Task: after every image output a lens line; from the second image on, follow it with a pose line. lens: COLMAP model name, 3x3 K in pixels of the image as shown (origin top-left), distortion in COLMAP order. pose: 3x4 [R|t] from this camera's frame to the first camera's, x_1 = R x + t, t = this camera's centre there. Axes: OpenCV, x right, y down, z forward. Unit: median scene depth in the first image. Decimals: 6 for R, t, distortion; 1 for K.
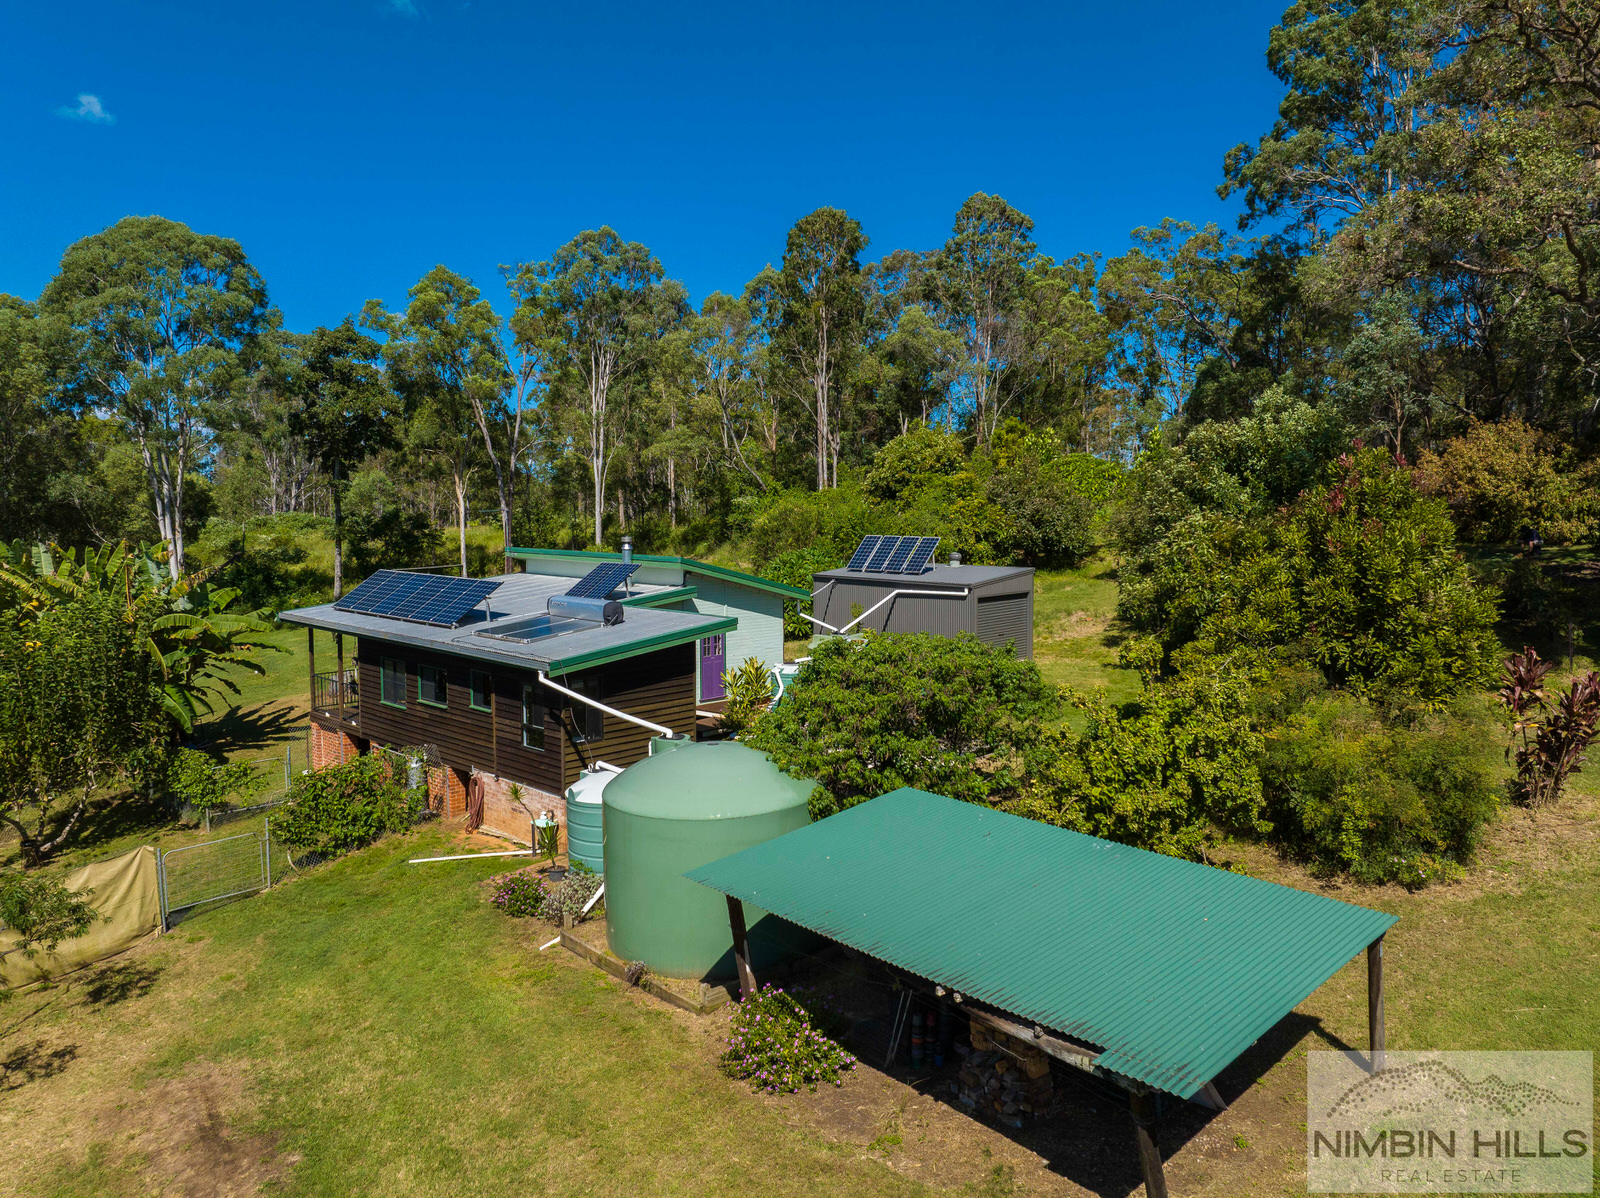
lens RADIAL K [[1123.2, 0, 796.7], [0, 1123.2, 600.6], [0, 0, 1]] dist [-0.032402, -0.008370]
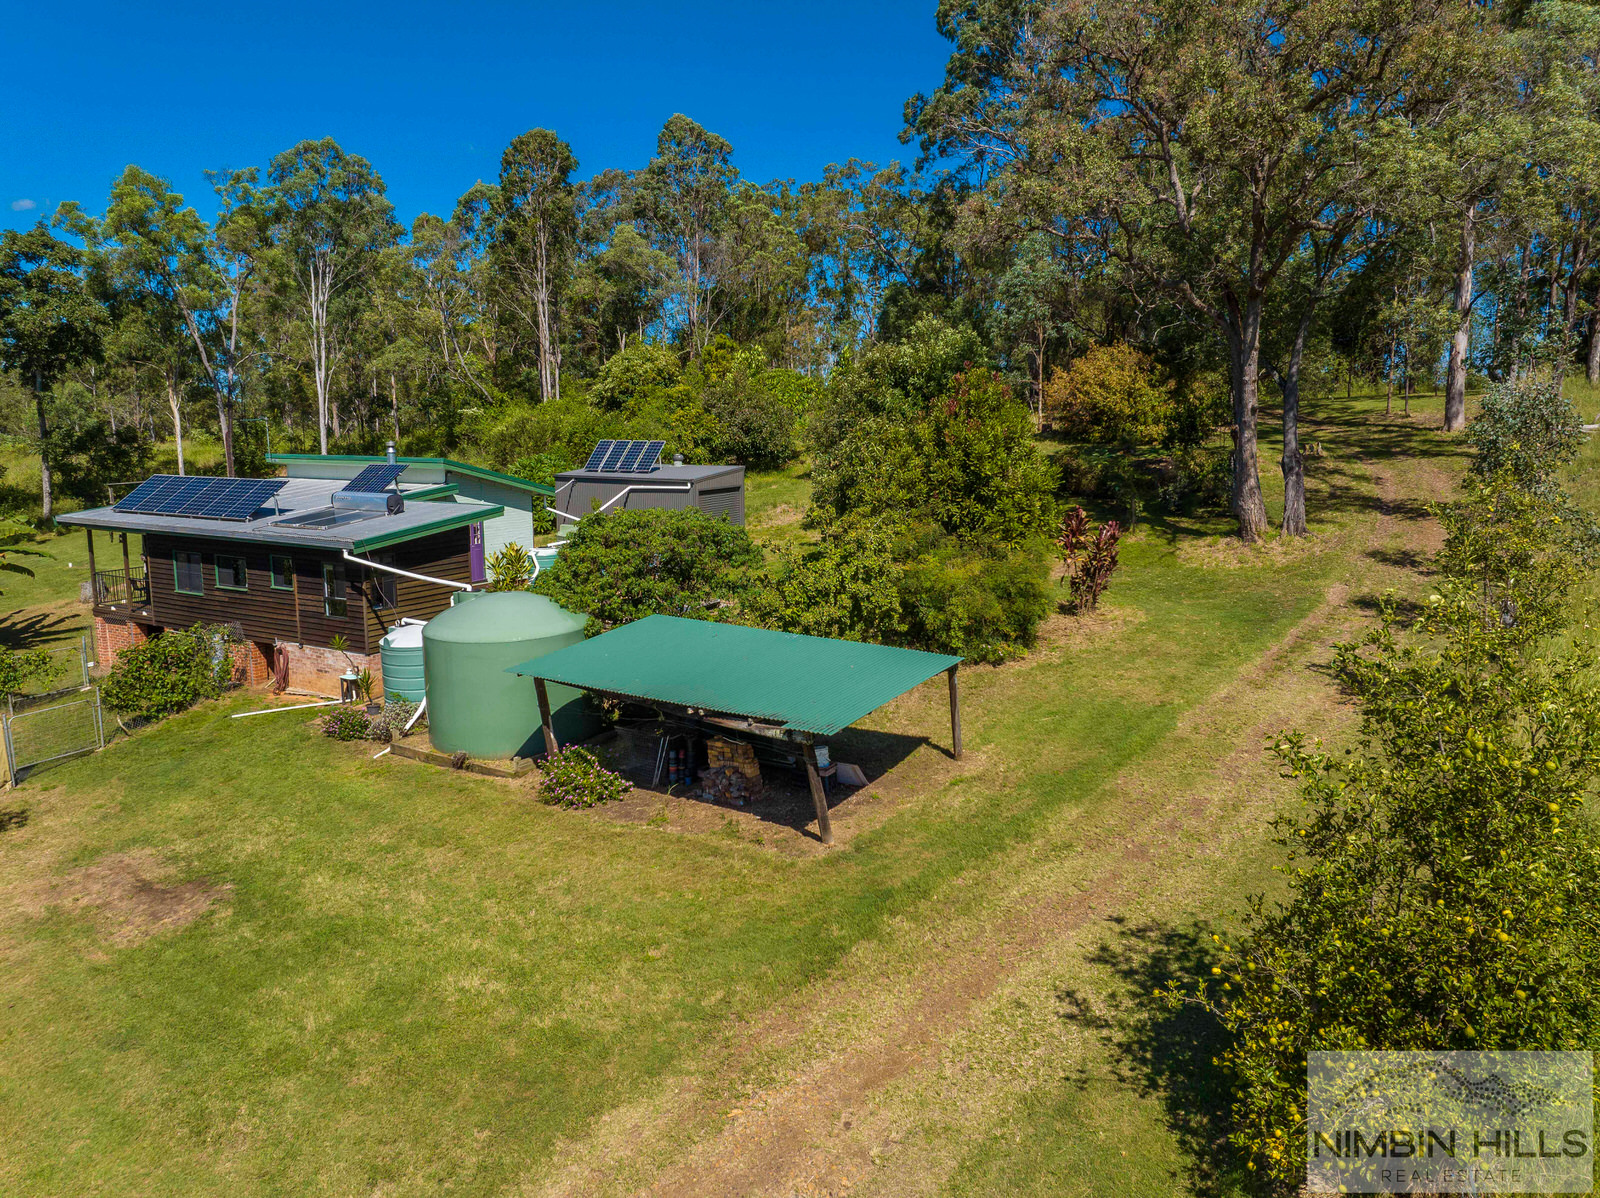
lens RADIAL K [[1127.2, 0, 796.0], [0, 1127.2, 600.6], [0, 0, 1]] dist [-0.037850, 0.000768]
pose [[0.968351, -0.040813, 0.246232, -0.035628], [0.022214, 0.996718, 0.077846, 0.021323], [-0.248601, -0.069913, 0.966080, -0.180492]]
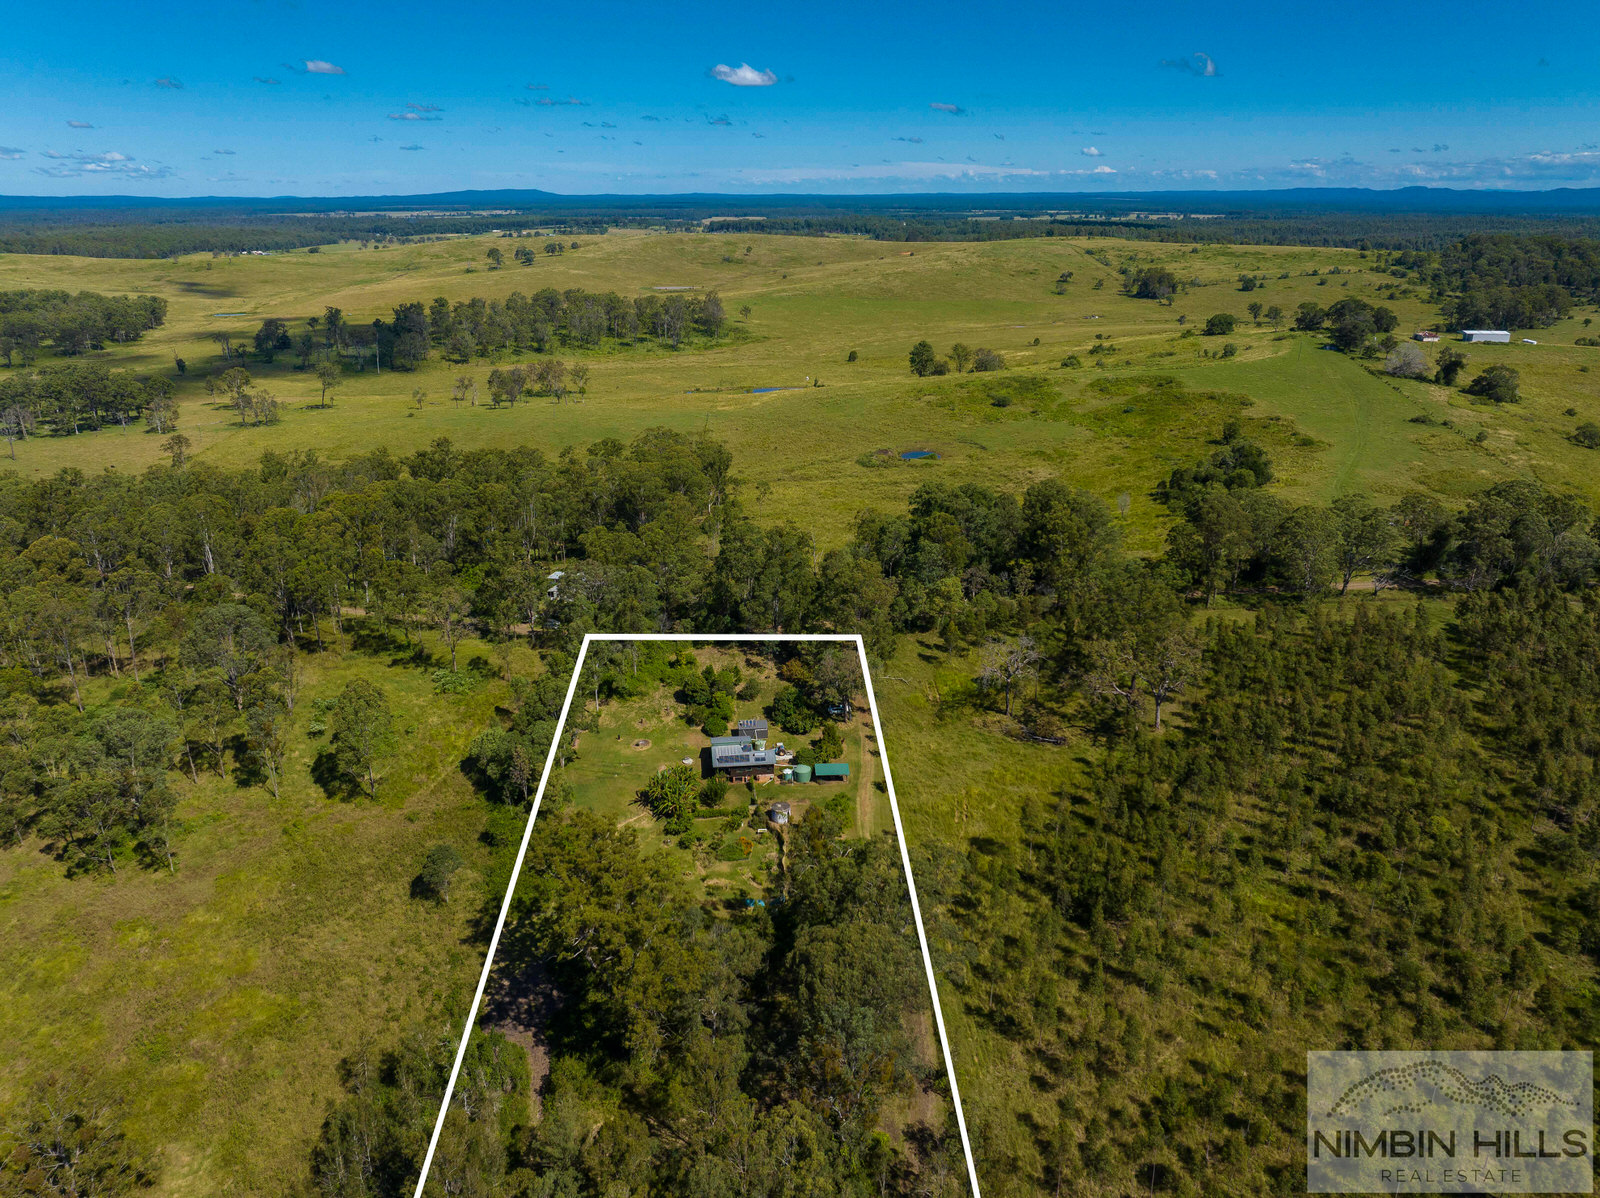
lens RADIAL K [[1154.2, 0, 798.9], [0, 1154.2, 597.6], [0, 0, 1]] dist [-0.024346, -0.027048]
pose [[0.636813, -0.275555, 0.720096, -4.654514], [0.073436, 0.951386, 0.299118, -2.903055], [-0.767513, -0.137601, 0.626091, -3.589833]]
